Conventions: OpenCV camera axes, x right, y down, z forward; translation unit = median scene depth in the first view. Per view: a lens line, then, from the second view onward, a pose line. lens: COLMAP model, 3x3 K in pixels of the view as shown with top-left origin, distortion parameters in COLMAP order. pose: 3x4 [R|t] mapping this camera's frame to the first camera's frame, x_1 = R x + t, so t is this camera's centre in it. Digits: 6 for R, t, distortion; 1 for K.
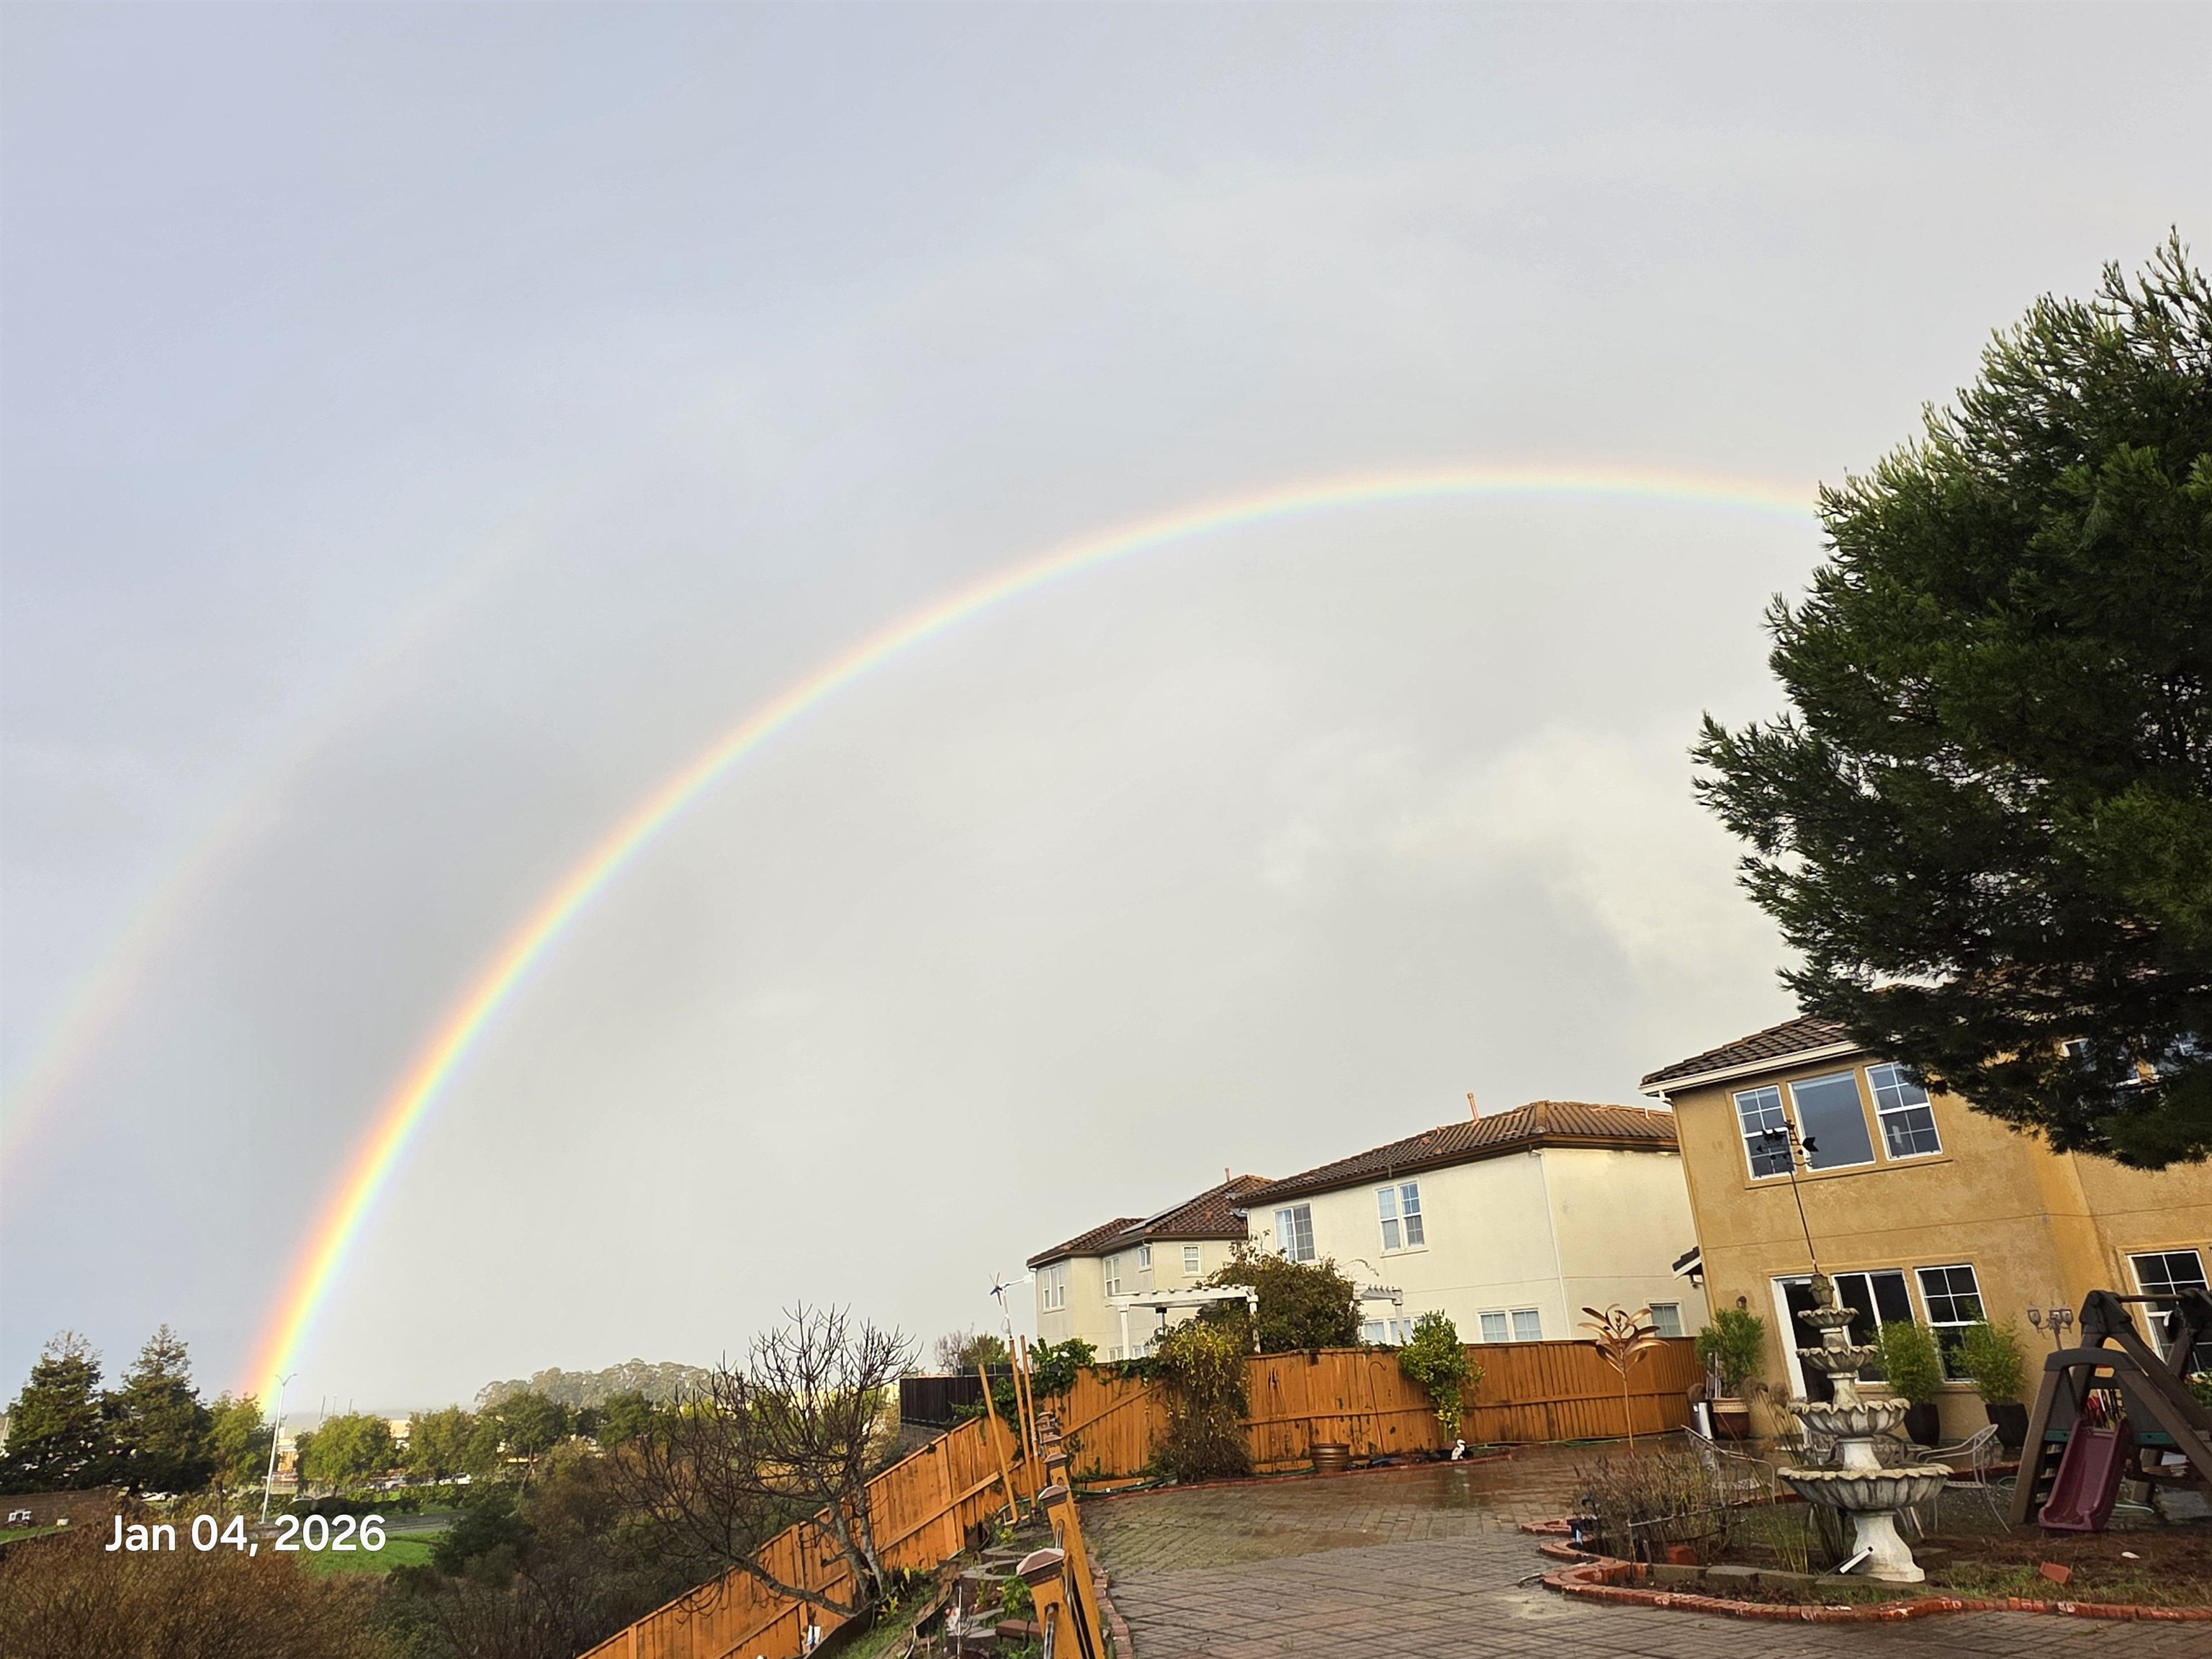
lens RADIAL K [[1402.4, 0, 1106.0], [0, 1402.4, 829.5], [0, 0, 1]] dist [0.003061, -0.000490]
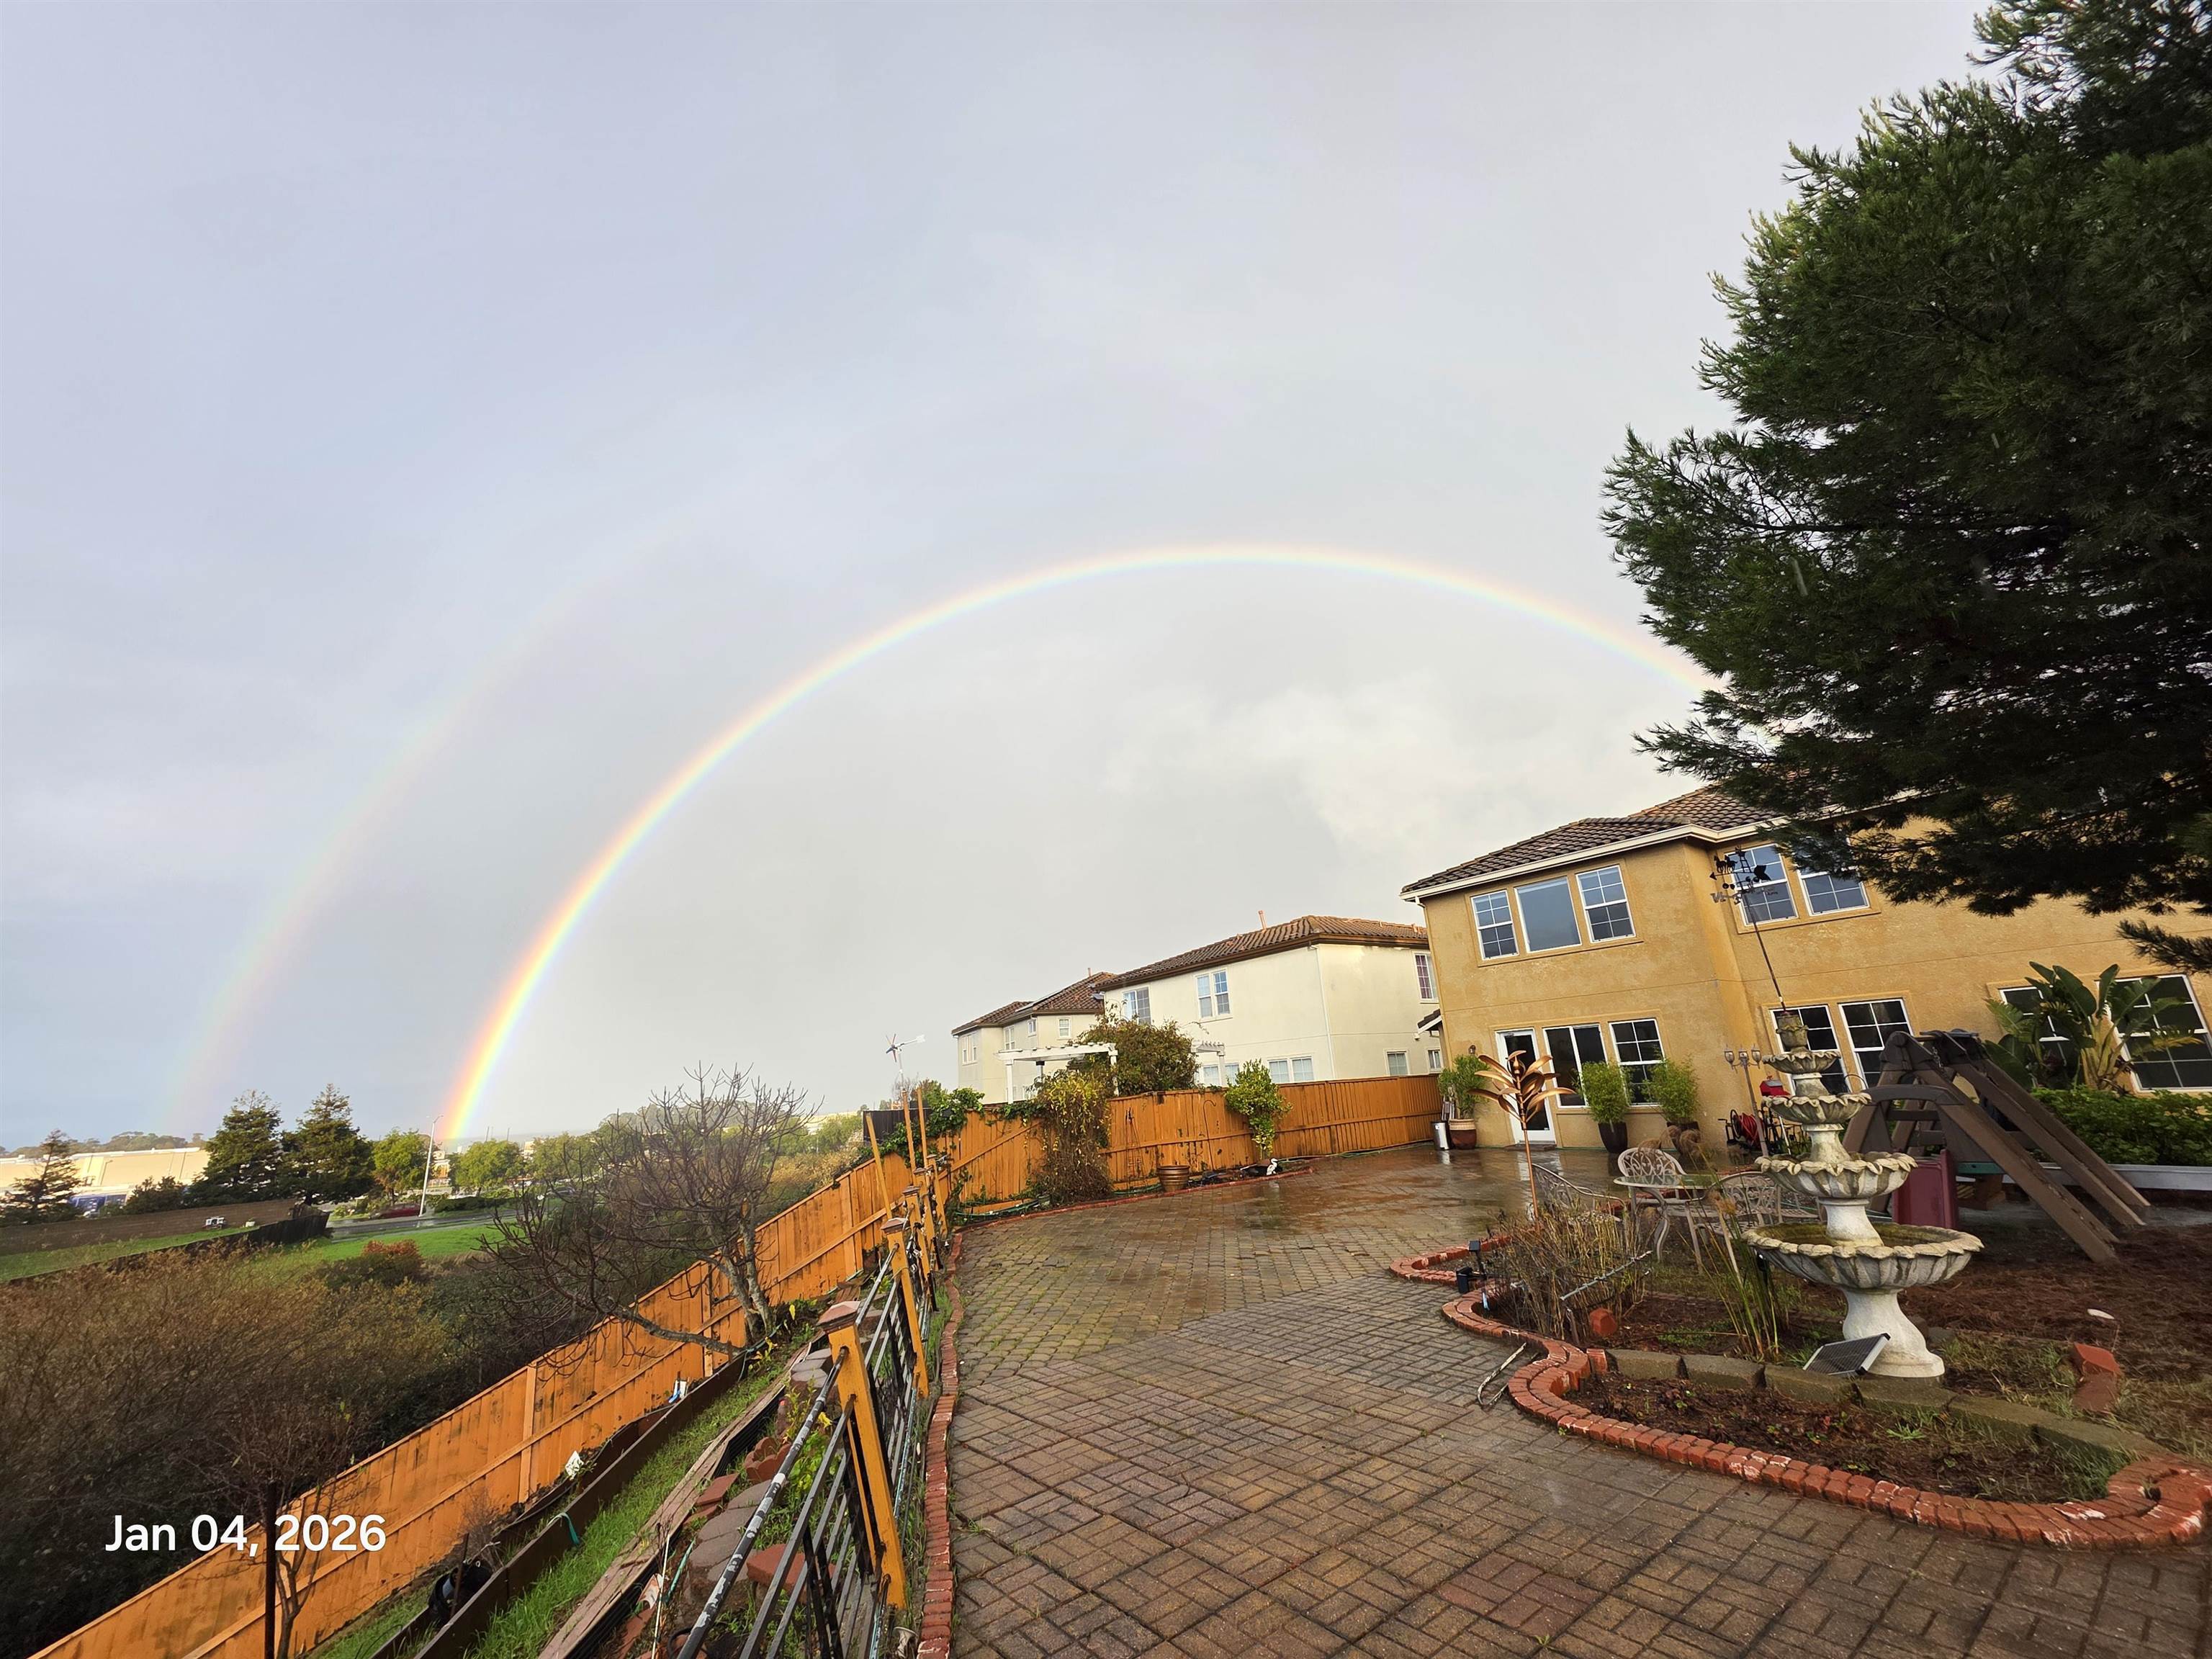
lens RADIAL K [[872.8, 0, 1113.3], [0, 872.8, 835.3], [0, 0, 1]] dist [0.001175, 0.000476]
pose [[0.993474, 0.012292, 0.113399, 0.013926], [-0.020965, 0.996917, 0.075610, 0.081079], [-0.112120, -0.077494, 0.990668, 0.240939]]
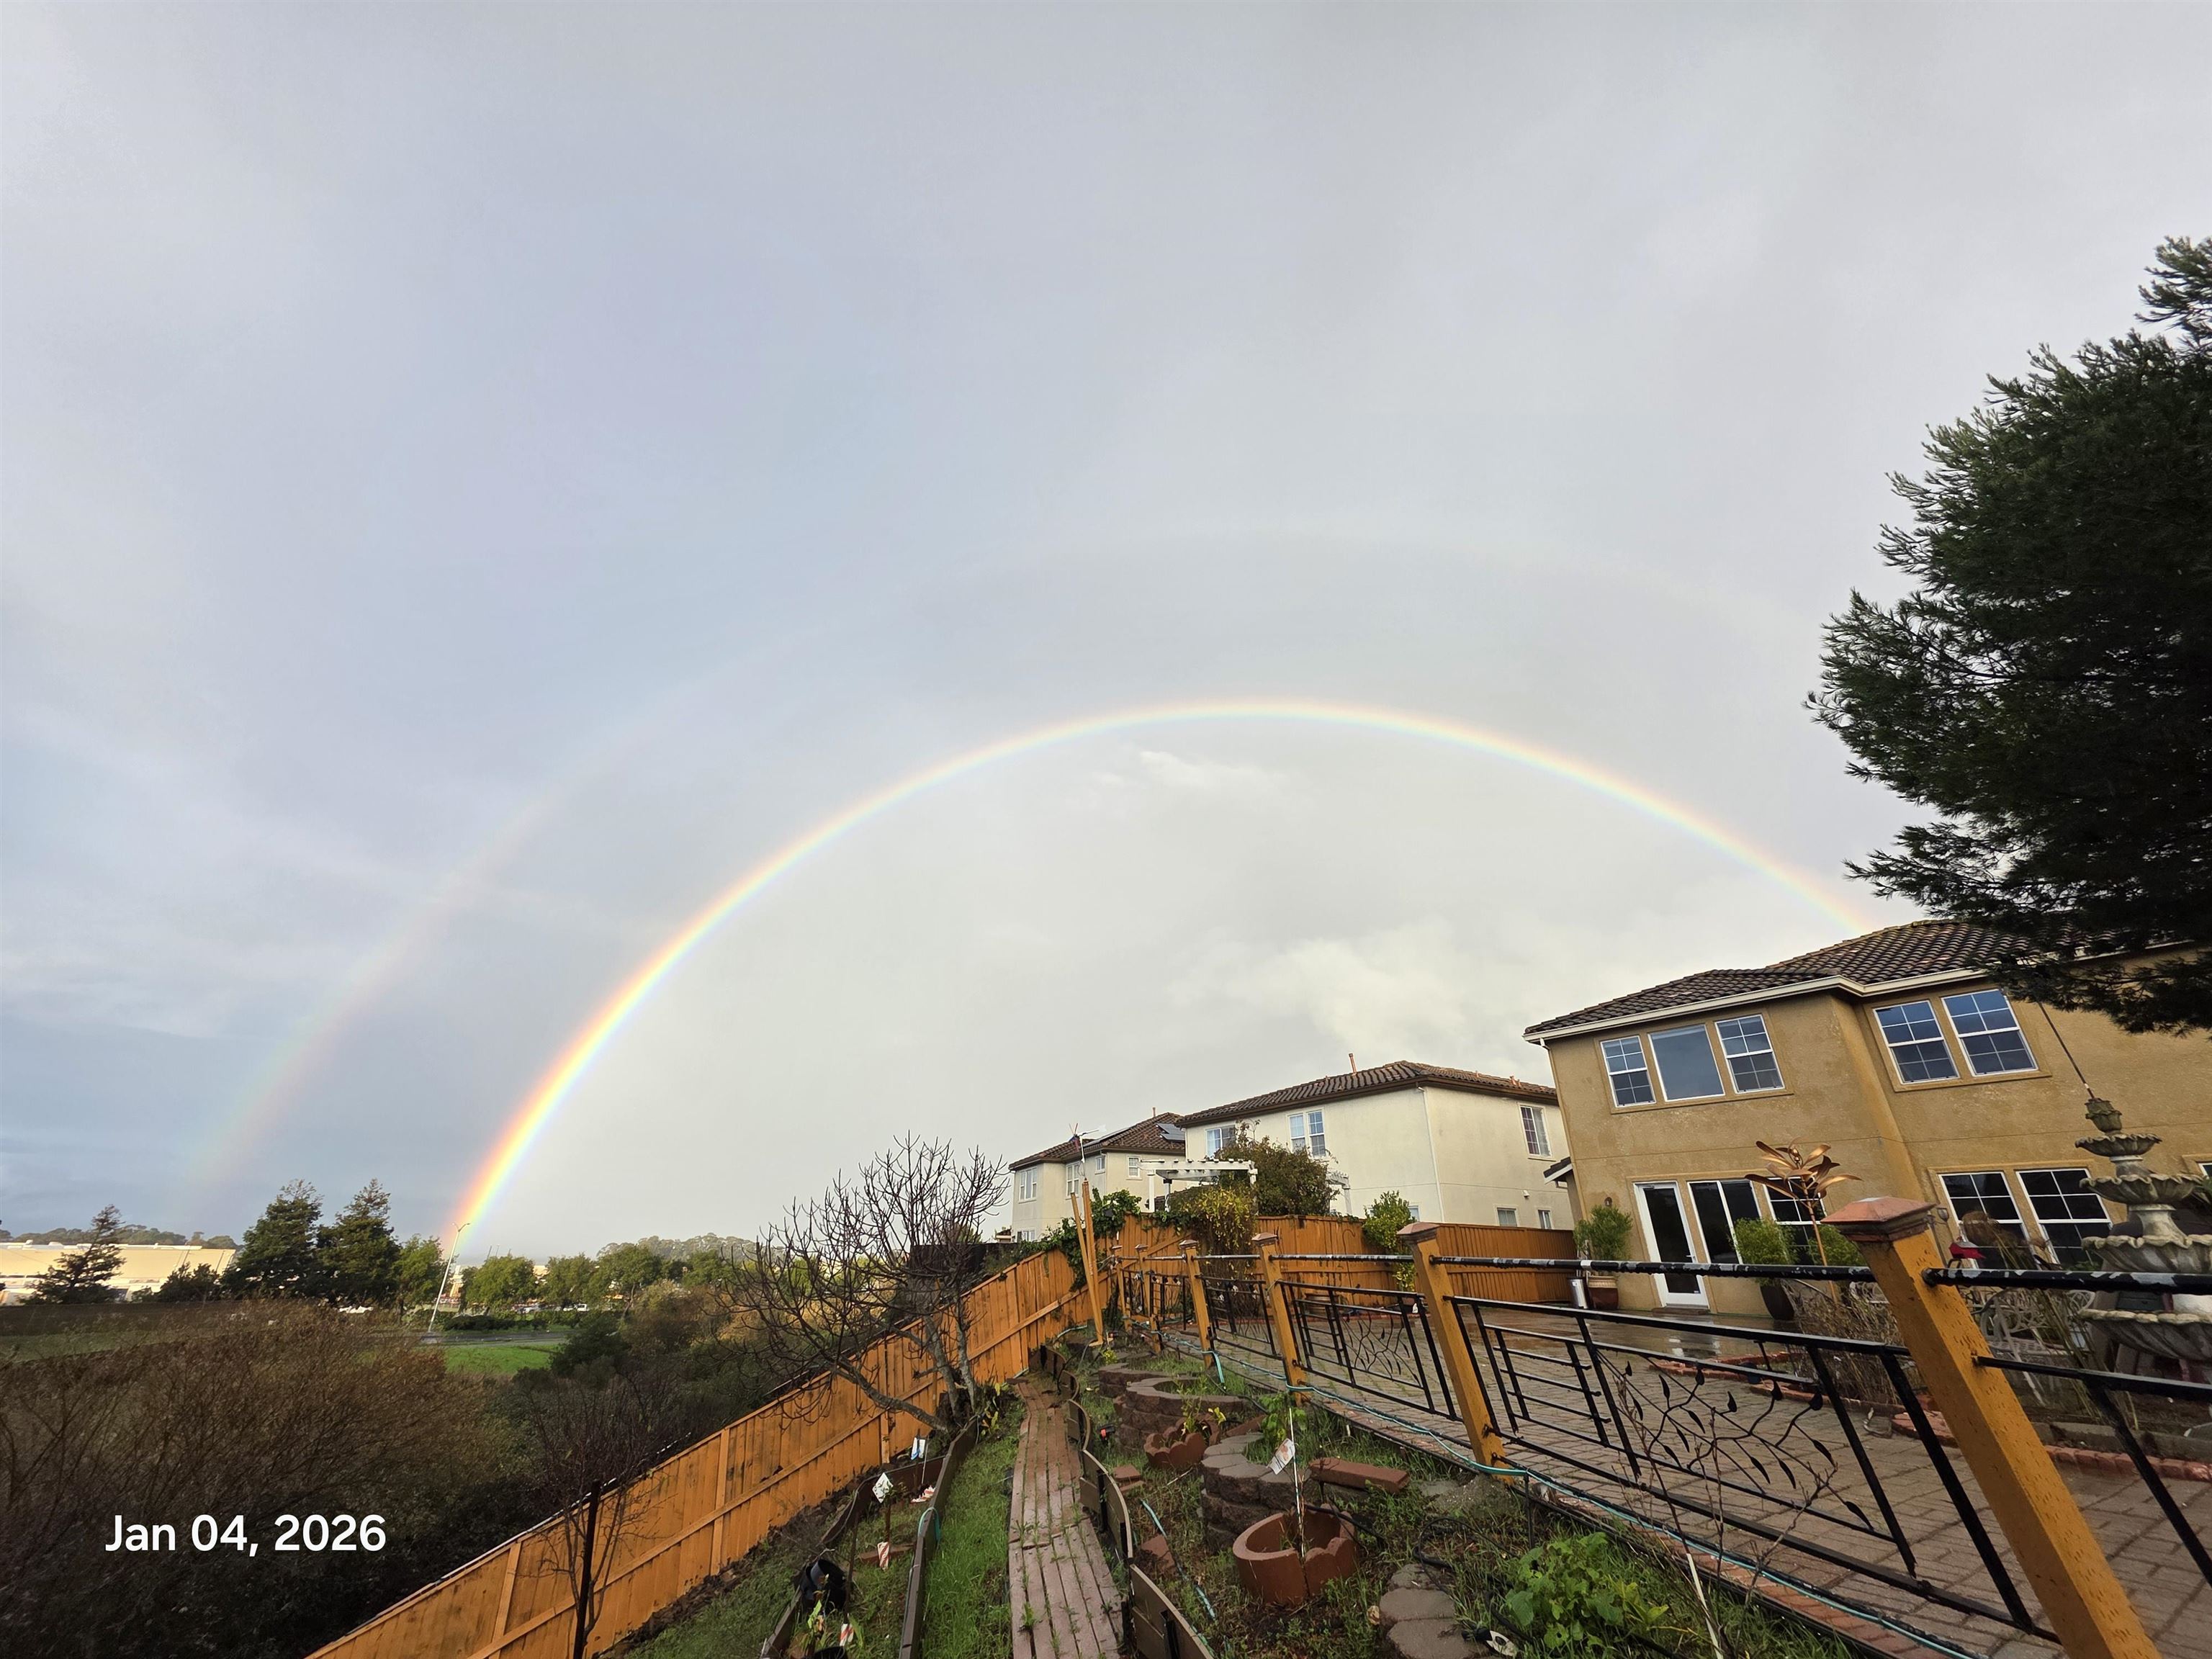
lens RADIAL K [[875.0, 0, 1112.6], [0, 875.0, 836.4], [0, 0, 1]] dist [0.002220, 0.000092]
pose [[0.994454, 0.084950, 0.062014, -0.091763], [-0.079452, 0.993096, -0.086299, 0.113796], [-0.068917, 0.080893, 0.994337, 0.207661]]
